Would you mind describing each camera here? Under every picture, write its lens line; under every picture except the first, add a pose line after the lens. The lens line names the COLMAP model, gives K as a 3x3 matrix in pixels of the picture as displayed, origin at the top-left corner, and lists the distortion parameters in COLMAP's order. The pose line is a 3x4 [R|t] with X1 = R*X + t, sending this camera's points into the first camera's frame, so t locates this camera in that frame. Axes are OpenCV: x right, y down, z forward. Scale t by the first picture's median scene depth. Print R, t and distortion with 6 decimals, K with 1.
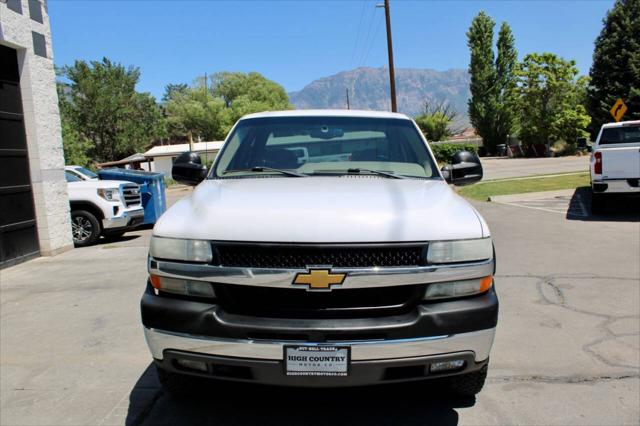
lens RADIAL K [[527.7, 0, 321.4], [0, 527.7, 217.1], [0, 0, 1]] dist [-0.125615, 0.092473]
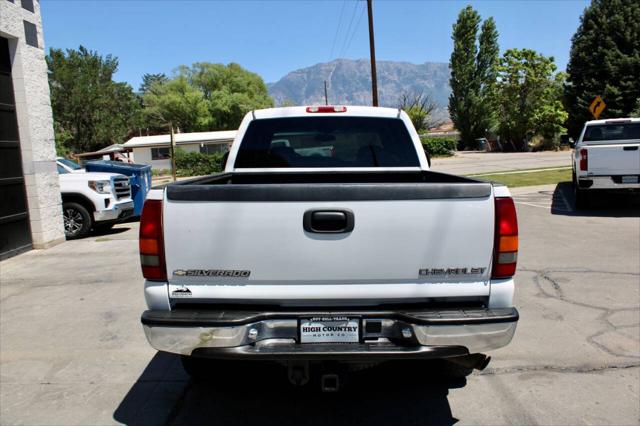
lens RADIAL K [[527.7, 0, 319.5], [0, 527.7, 218.6], [0, 0, 1]] dist [-0.125615, 0.092473]
pose [[0.999129, 0.004790, 0.041463, -0.035576], [-0.005525, 0.999829, 0.017624, -0.003141], [-0.041372, -0.017838, 0.998985, -0.009320]]
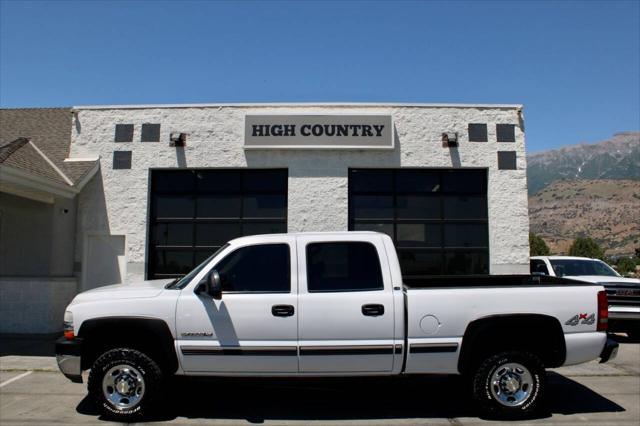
lens RADIAL K [[545.9, 0, 325.3], [0, 545.9, 216.6], [0, 0, 1]] dist [-0.149000, 0.098387]
pose [[0.023299, -0.037809, -0.999013, 0.686621], [-0.113986, 0.992668, -0.040228, -0.102795], [0.993209, 0.114811, 0.018819, 0.546169]]
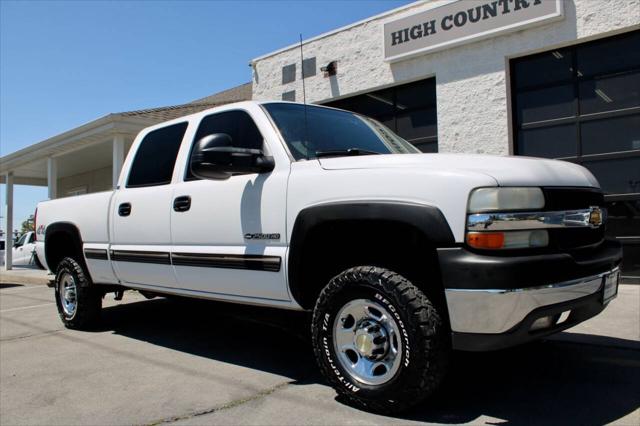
lens RADIAL K [[531.2, 0, 320.8], [0, 531.2, 212.3], [0, 0, 1]] dist [-0.152427, 0.121476]
pose [[-0.636212, 0.037813, -0.770587, 0.346334], [-0.026466, 0.997141, 0.070781, -0.058737], [0.771060, 0.065426, -0.633393, 0.945990]]
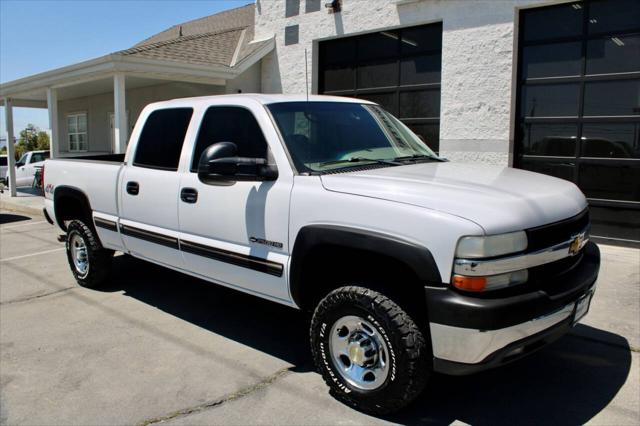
lens RADIAL K [[531.2, 0, 322.1], [0, 531.2, 213.2], [0, 0, 1]] dist [-0.152427, 0.121476]
pose [[-0.636436, 0.153511, -0.755899, 0.356794], [-0.053275, 0.968906, 0.241624, -0.127813], [0.769488, 0.194049, -0.608468, 0.950461]]
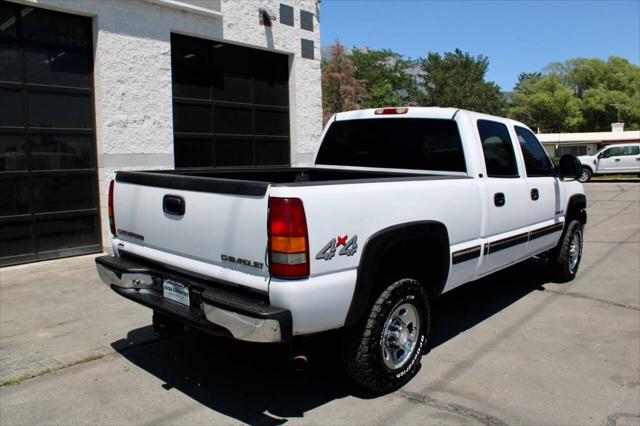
lens RADIAL K [[531.2, 0, 320.8], [0, 531.2, 216.1], [0, 0, 1]] dist [-0.152427, 0.121476]
pose [[0.785807, 0.115028, -0.607681, 0.258189], [-0.103497, 0.993154, 0.054160, -0.017792], [0.609751, 0.020334, 0.792332, 0.047141]]
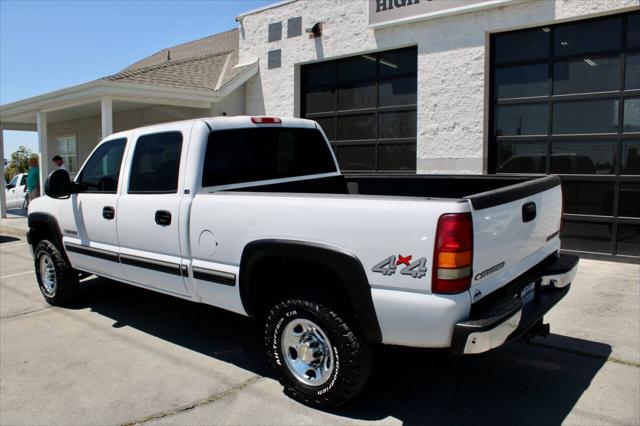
lens RADIAL K [[531.2, 0, 319.9], [0, 531.2, 211.7], [0, 0, 1]] dist [-0.152427, 0.121476]
pose [[-0.626659, 0.130532, -0.768284, 0.366059], [-0.044561, 0.978257, 0.202553, -0.133447], [0.778019, 0.161167, -0.607217, 0.983997]]
